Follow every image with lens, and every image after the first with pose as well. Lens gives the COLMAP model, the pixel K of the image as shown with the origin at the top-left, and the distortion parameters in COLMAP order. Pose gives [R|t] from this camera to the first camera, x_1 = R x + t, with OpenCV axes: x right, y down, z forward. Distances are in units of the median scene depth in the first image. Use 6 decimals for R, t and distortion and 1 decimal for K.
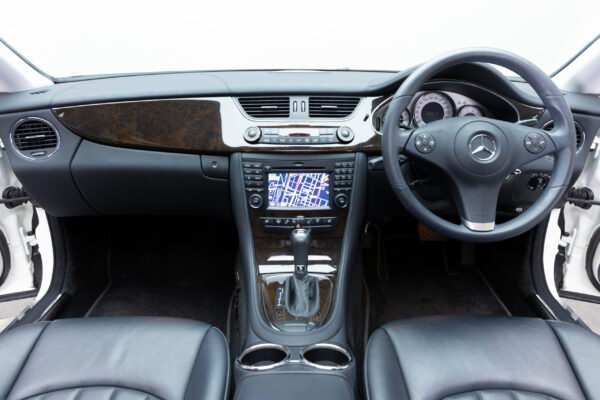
lens RADIAL K [[404.3, 0, 304.9], [0, 404.3, 198.7], [0, 0, 1]] dist [-0.001193, -0.001003]
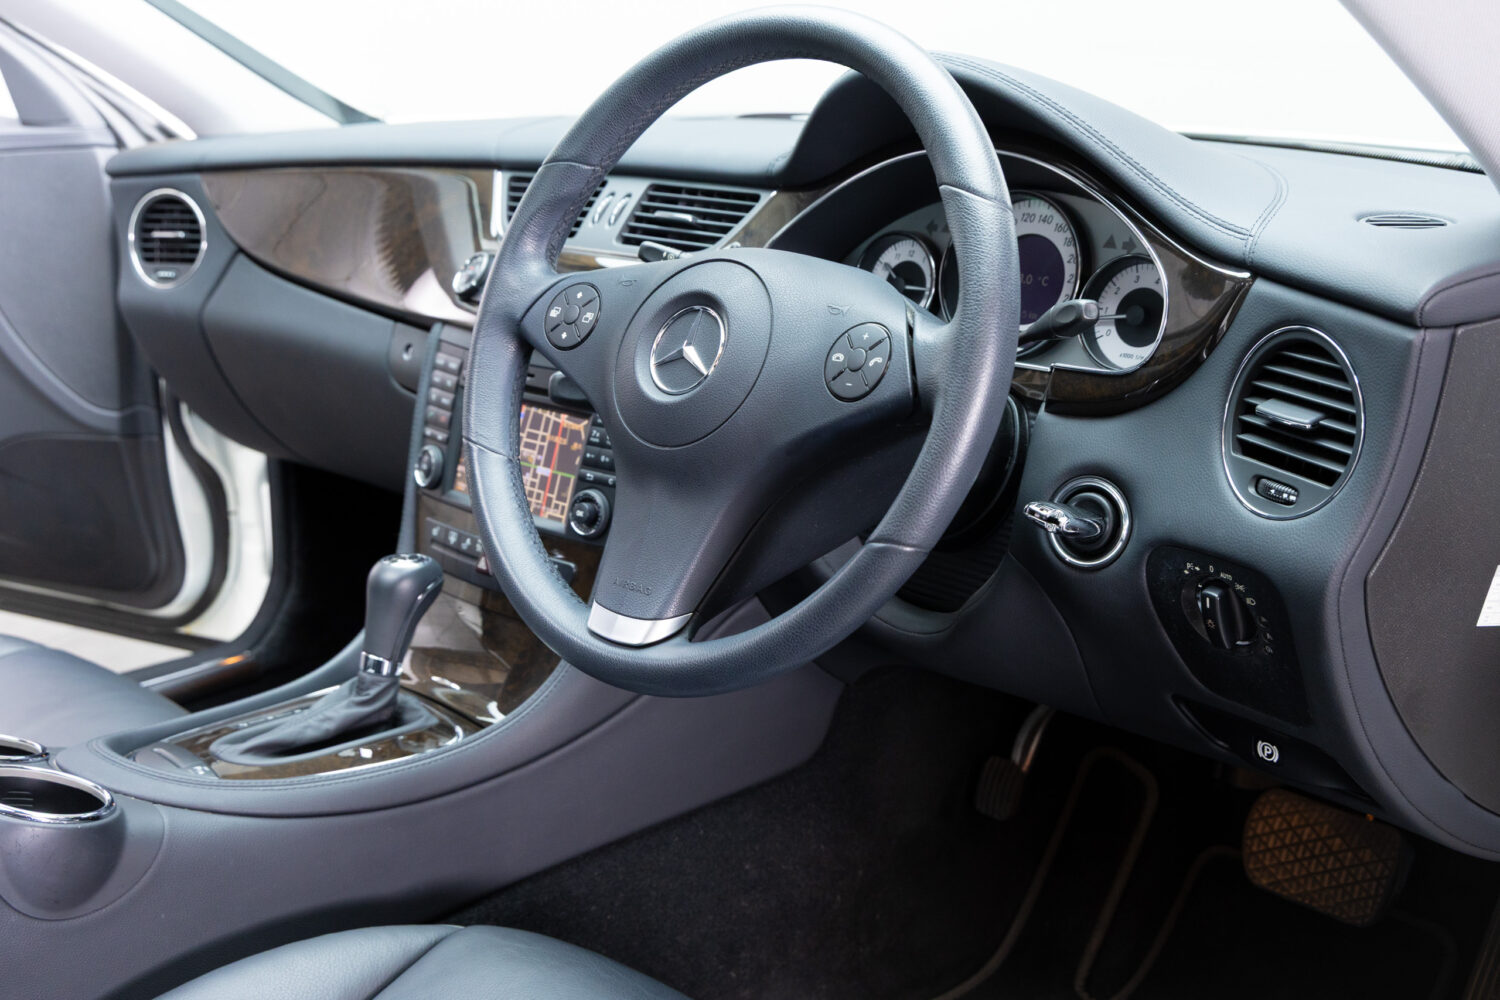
lens RADIAL K [[1686.0, 0, 752.2], [0, 1686.0, 513.2], [0, 0, 1]] dist [-0.022041, 0.000000]
pose [[0.696770, 0.186033, -0.692751, 1.045998], [-0.266899, 0.963676, -0.009659, -0.014937], [0.665790, 0.191625, 0.721113, 0.170183]]
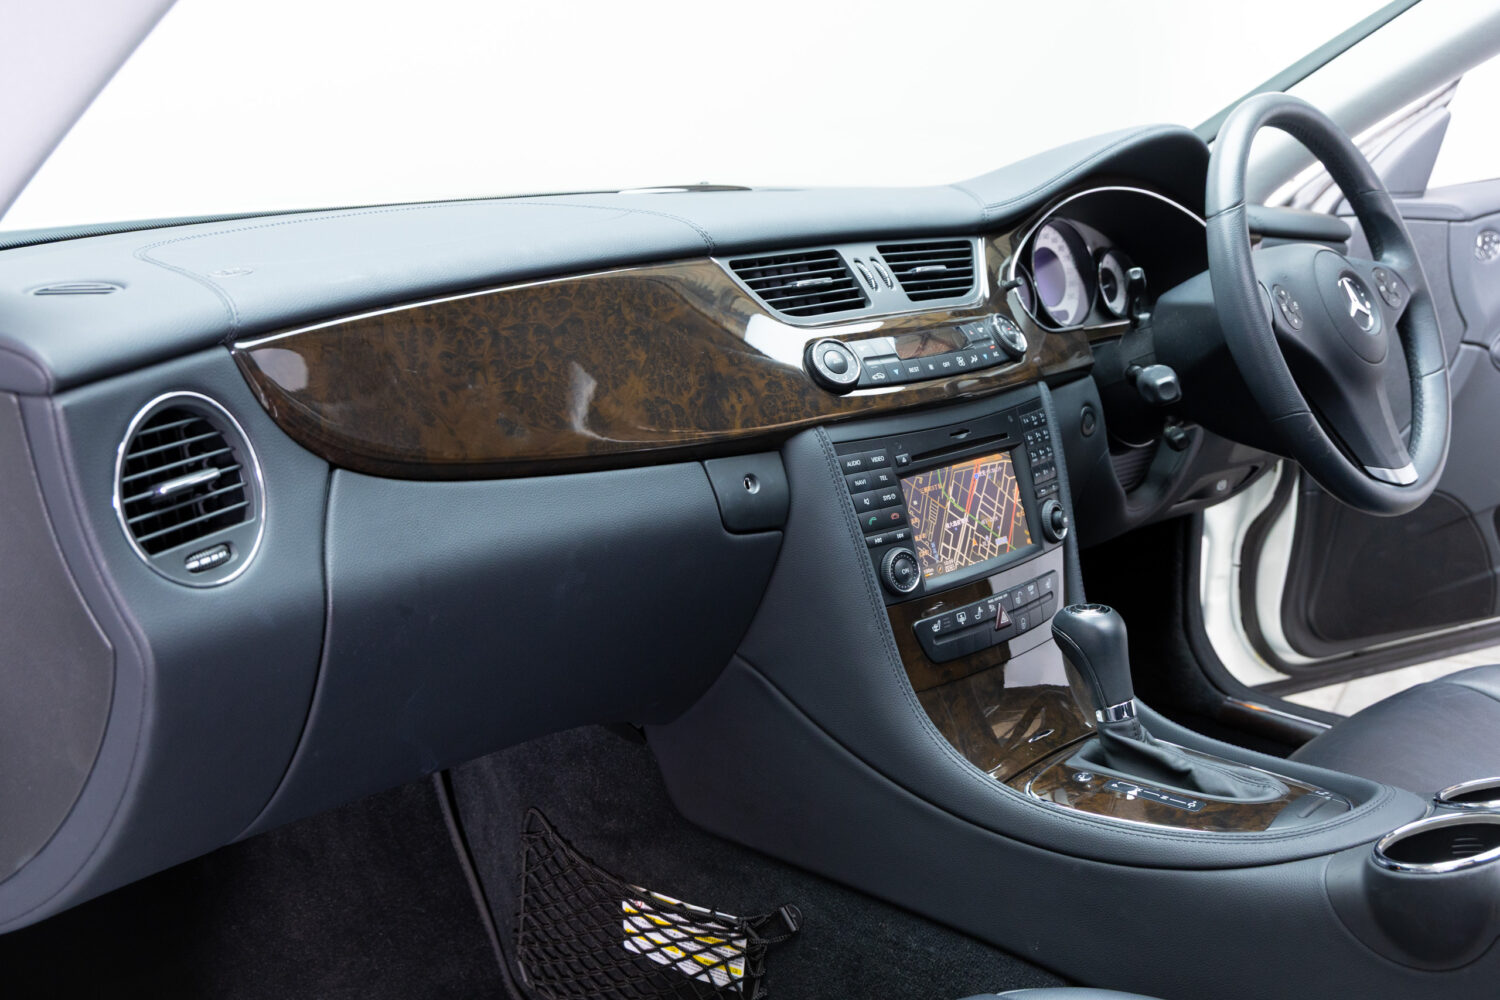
lens RADIAL K [[1509.3, 0, 752.4], [0, 1509.3, 505.4], [0, 0, 1]] dist [-0.007162, 0.000000]
pose [[0.701571, -0.173150, 0.691243, -0.980154], [0.281217, 0.958574, -0.045305, -0.021473], [-0.654763, 0.226174, 0.721201, 0.233596]]
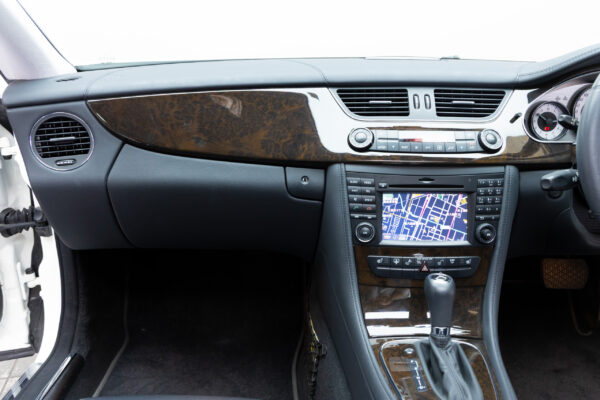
lens RADIAL K [[486.7, 0, 303.7], [0, 486.7, 198.6], [0, 0, 1]] dist [-0.023972, 0.021015]
pose [[0.999712, 0.012099, -0.020705, -0.209954], [-0.013366, 0.997973, -0.062226, 0.001679], [0.019910, 0.062485, 0.997847, 0.145166]]
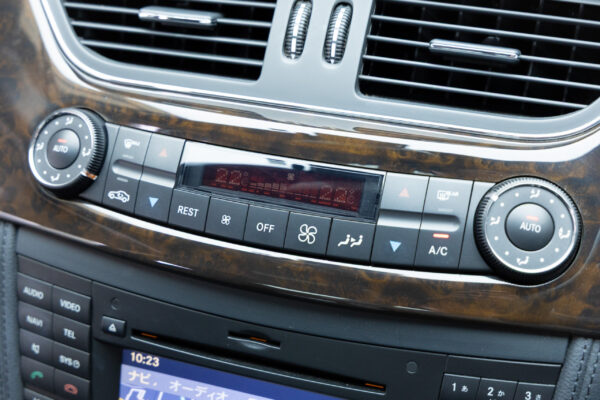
lens RADIAL K [[852.9, 0, 294.9], [0, 852.9, 201.9], [0, 0, 1]] dist [0.041511, 0.000000]
pose [[0.946415, 0.165536, -0.277303, 0.104446], [-0.121470, 0.978054, 0.169281, -0.220075], [0.299239, -0.126526, 0.945752, 0.616080]]
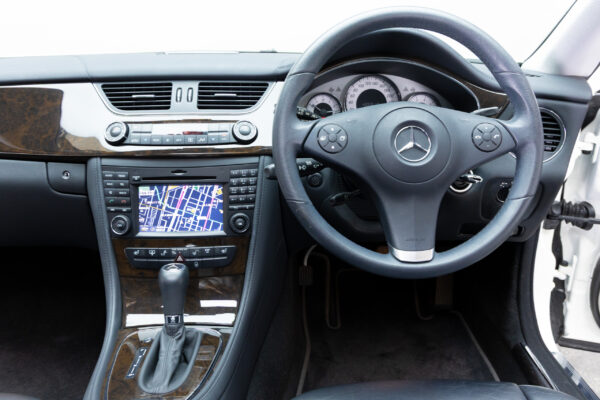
lens RADIAL K [[486.7, 0, 305.6], [0, 486.7, 197.2], [0, 0, 1]] dist [-0.023972, 0.021015]
pose [[0.999496, -0.012821, 0.029034, 0.181717], [0.014398, 0.998395, -0.054773, 0.008712], [-0.028285, 0.055164, 0.998077, 0.128417]]
